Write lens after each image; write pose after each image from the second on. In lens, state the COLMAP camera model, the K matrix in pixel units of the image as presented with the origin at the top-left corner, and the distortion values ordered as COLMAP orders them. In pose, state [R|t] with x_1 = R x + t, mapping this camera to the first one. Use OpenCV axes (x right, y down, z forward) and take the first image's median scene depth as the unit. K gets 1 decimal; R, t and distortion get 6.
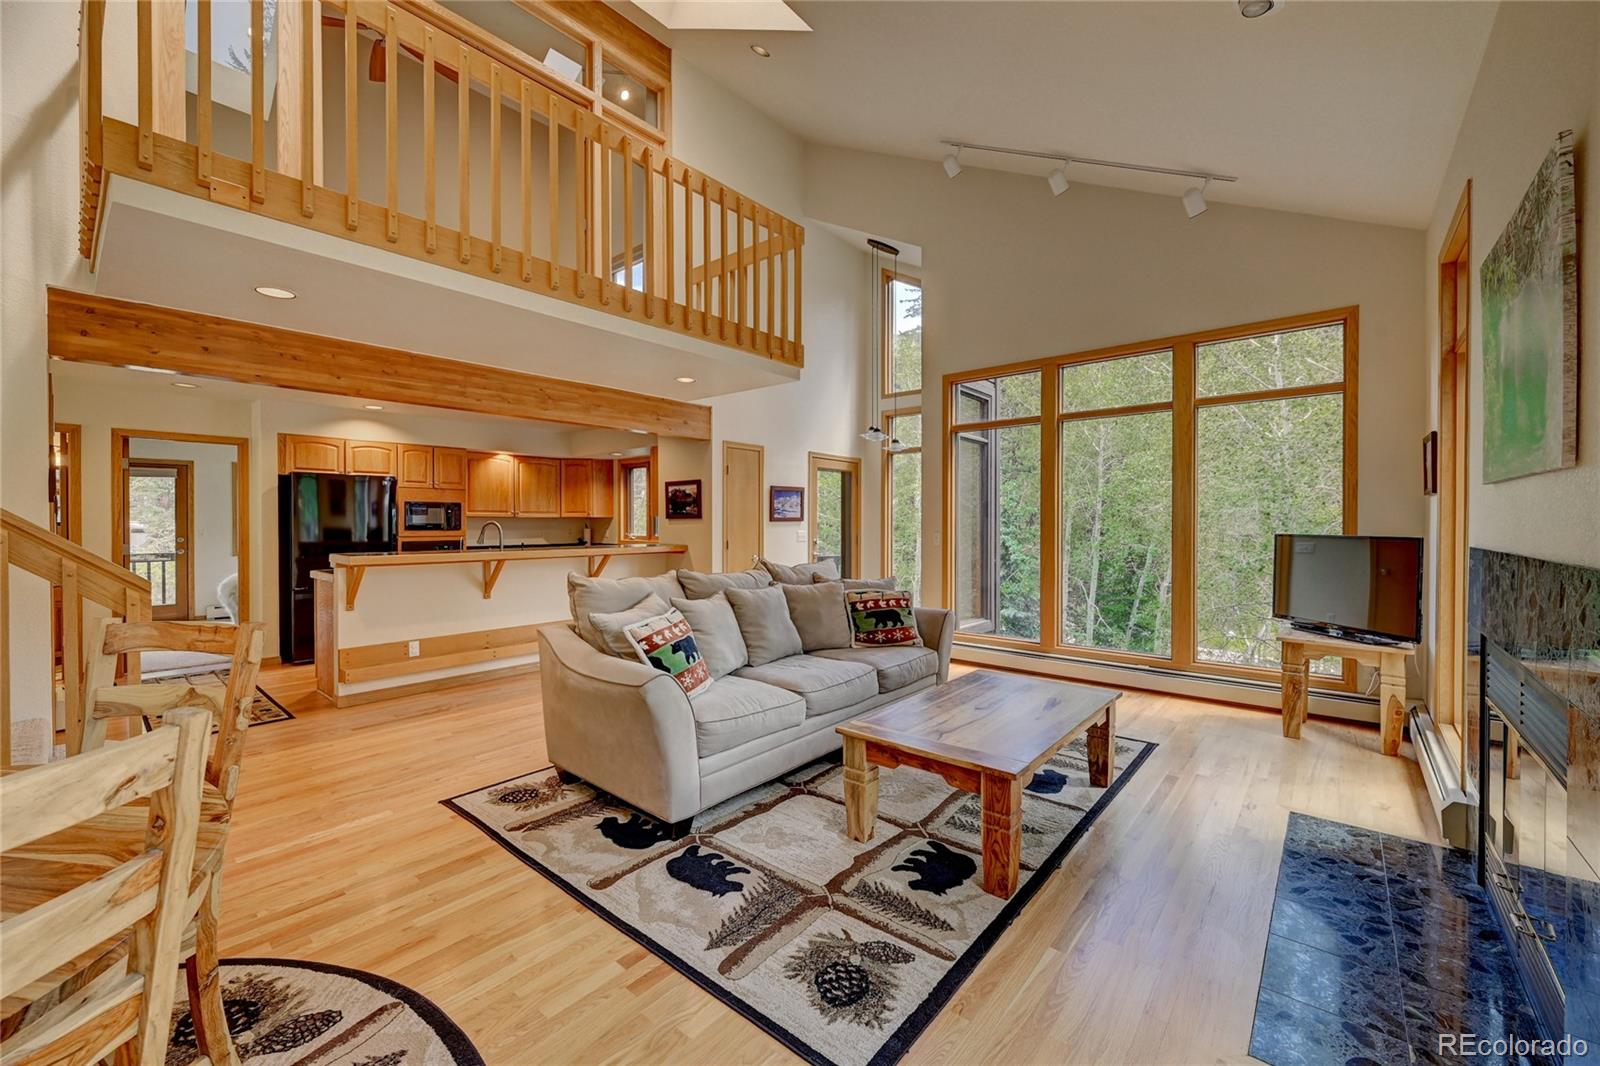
lens RADIAL K [[633.2, 0, 799.0], [0, 633.2, 529.8], [0, 0, 1]] dist [-0.002147, -0.000553]
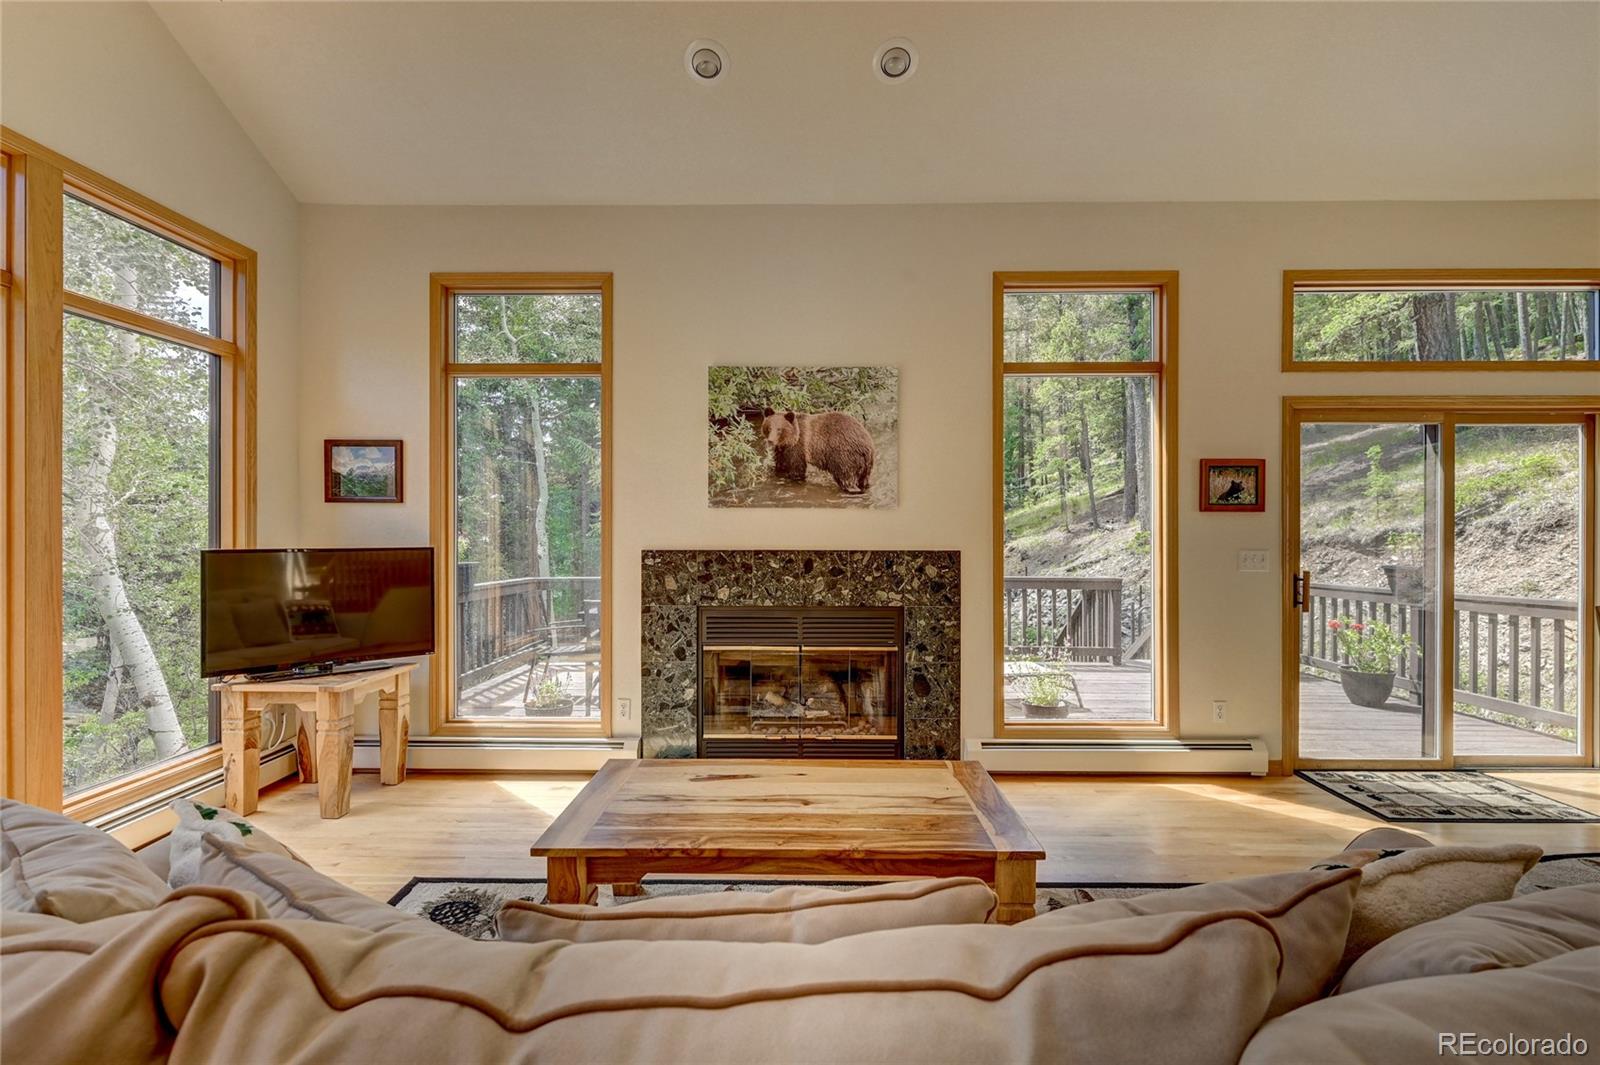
lens RADIAL K [[725.0, 0, 801.4], [0, 725.0, 531.3], [0, 0, 1]] dist [-0.000600, 0.000793]
pose [[-0.641386, 0.000279, 0.767218, -0.339642], [0.009554, 0.999925, 0.007624, -0.019498], [-0.767159, 0.012220, -0.641341, 1.611340]]
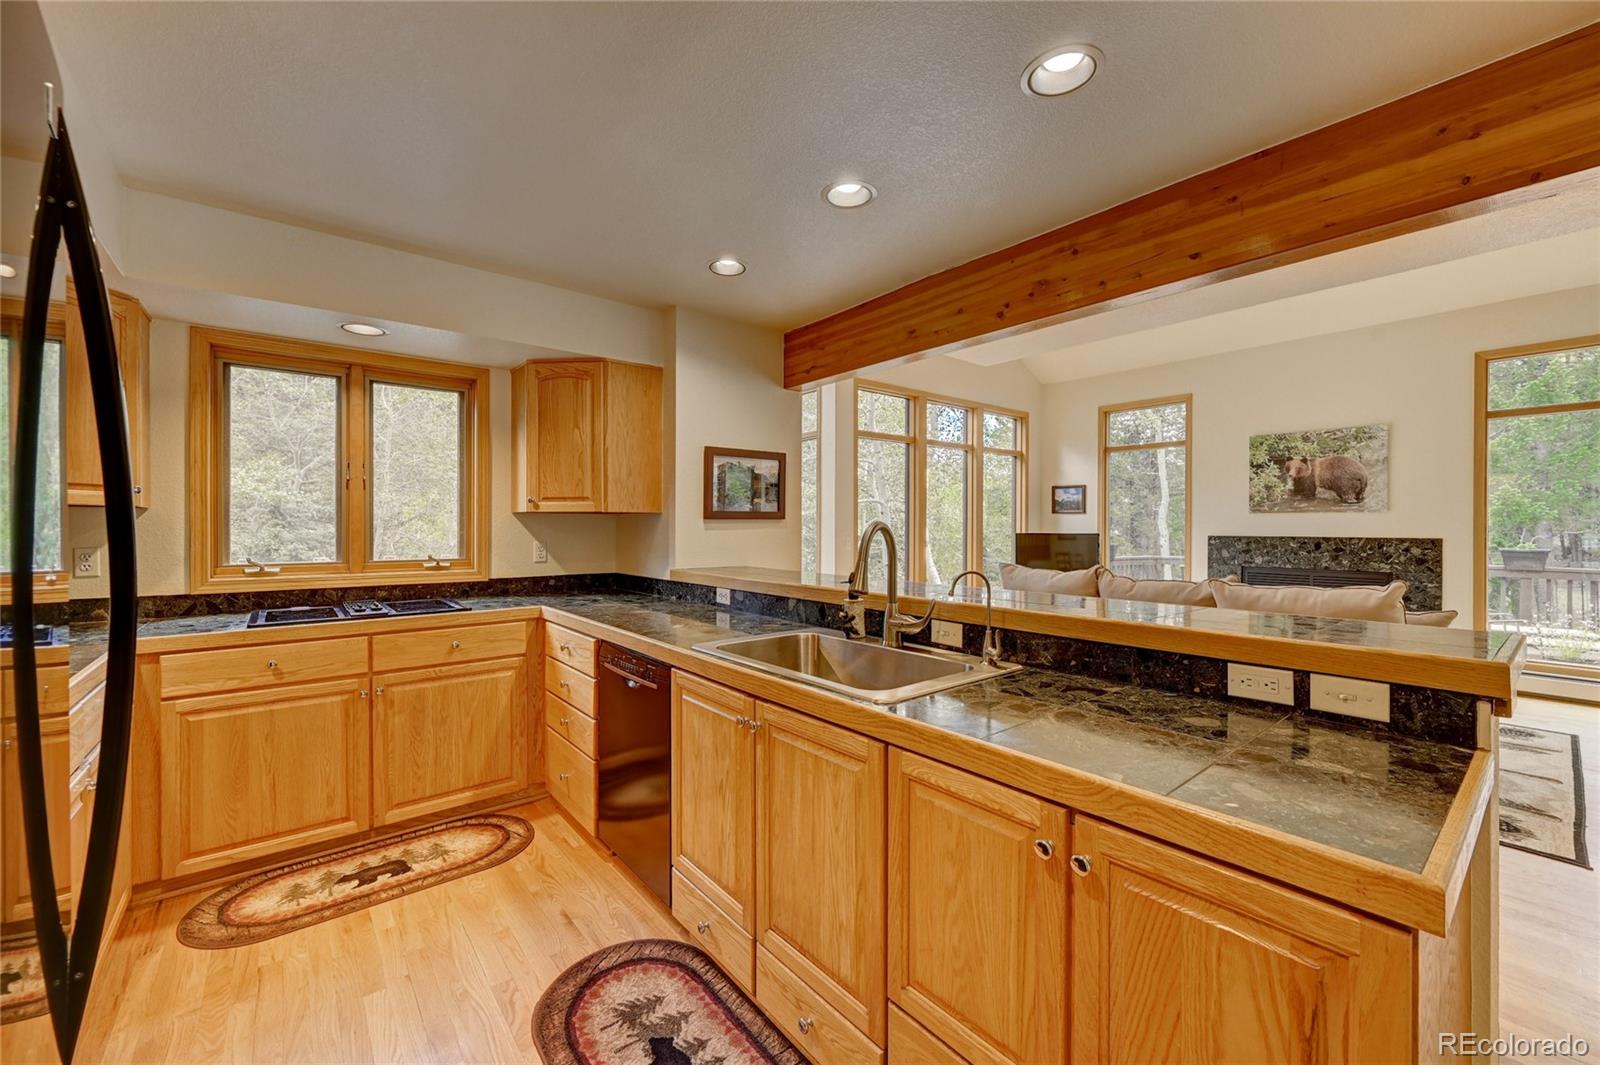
lens RADIAL K [[634.2, 0, 796.1], [0, 634.2, 530.7], [0, 0, 1]] dist [-0.004344, 0.000427]
pose [[0.179939, -0.006340, 0.983657, -1.709858], [0.011953, 0.999919, 0.004258, -0.022588], [-0.983605, 0.010992, 0.180001, 2.049453]]
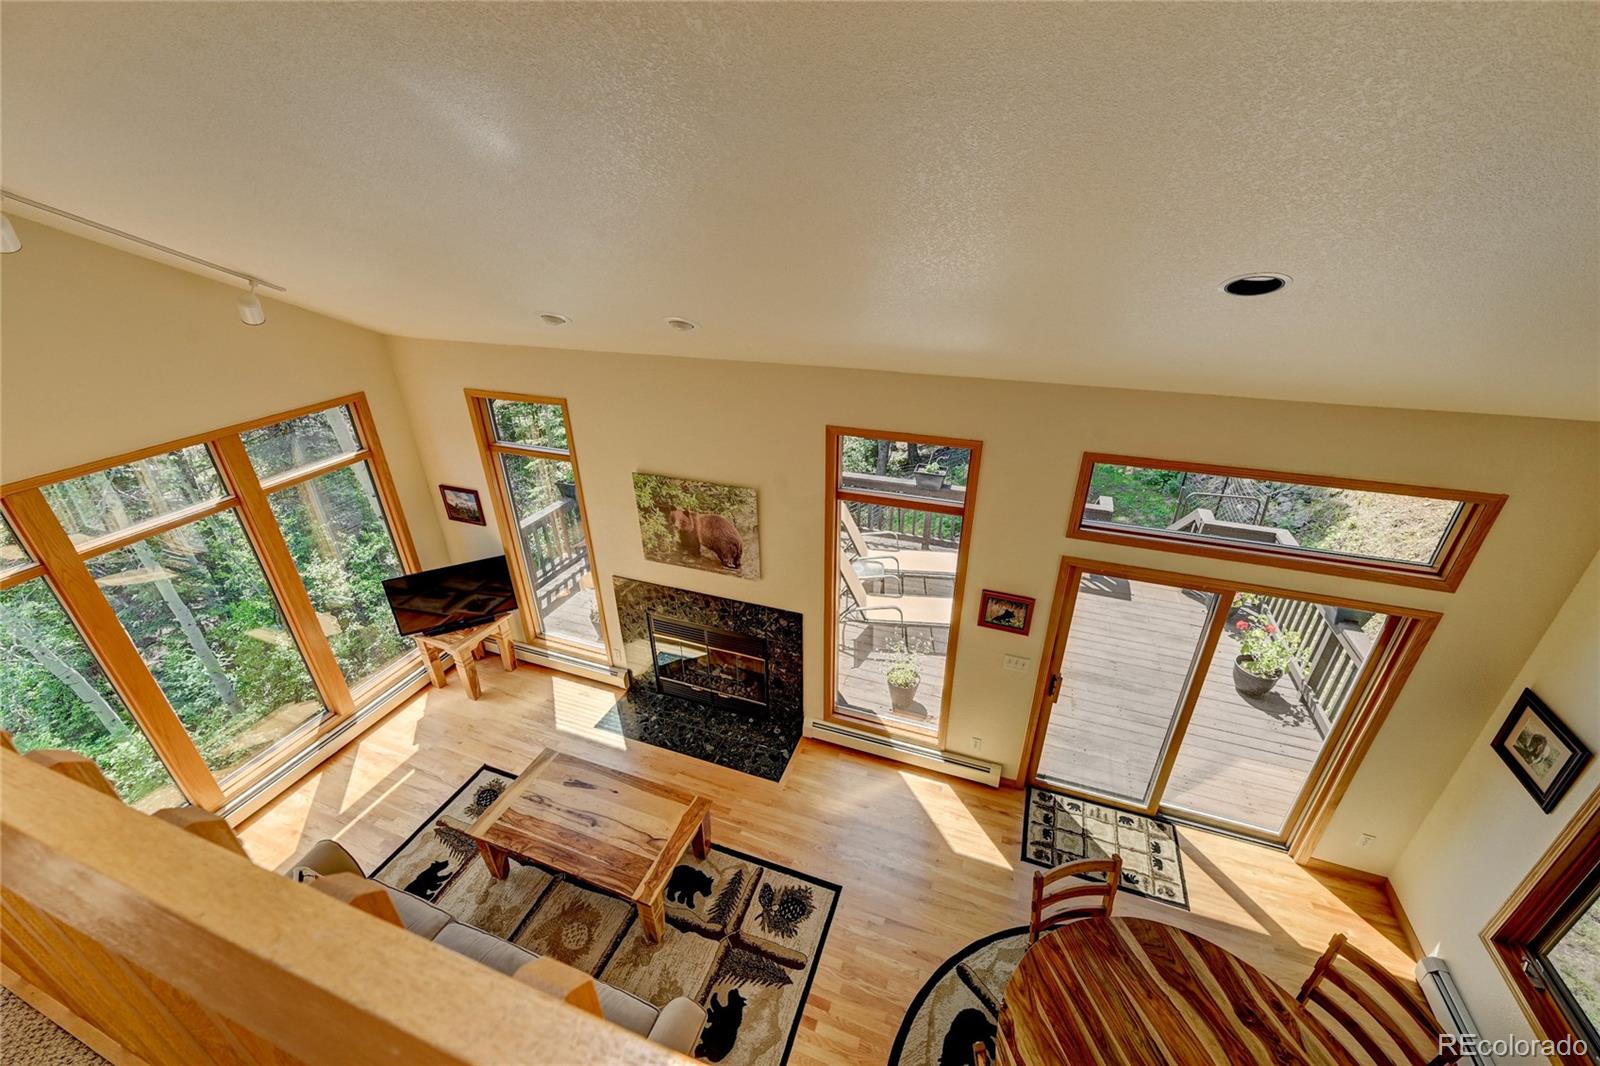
lens RADIAL K [[633.2, 0, 801.6], [0, 633.2, 531.4], [0, 0, 1]] dist [-0.002147, -0.000553]
pose [[-0.343239, -0.422744, 0.838734, -0.838163], [0.022479, 0.889031, 0.457294, -0.998898], [-0.938979, 0.175815, -0.295647, 0.927843]]
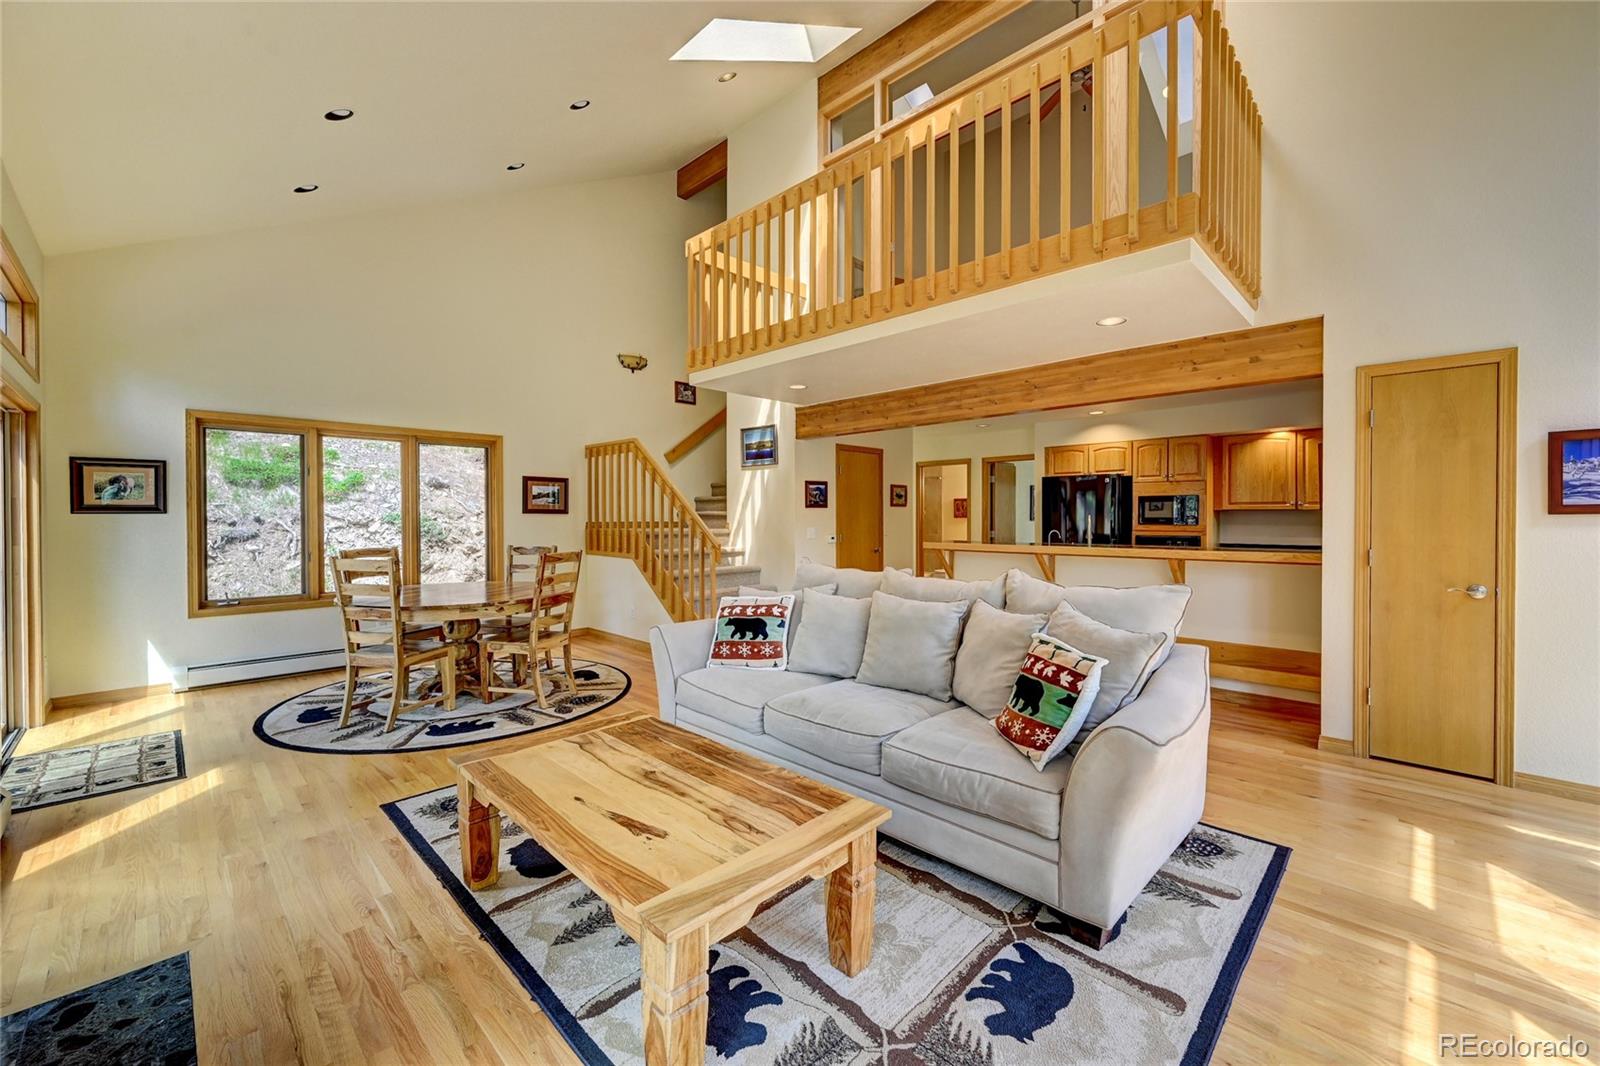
lens RADIAL K [[633.2, 0, 804.9], [0, 633.2, 522.0], [0, 0, 1]] dist [-0.002147, -0.000553]
pose [[-0.062788, 0.007190, -0.998001, 1.068615], [-0.011086, 0.999907, 0.007901, -0.013969], [0.997965, 0.011560, -0.062702, 1.305394]]
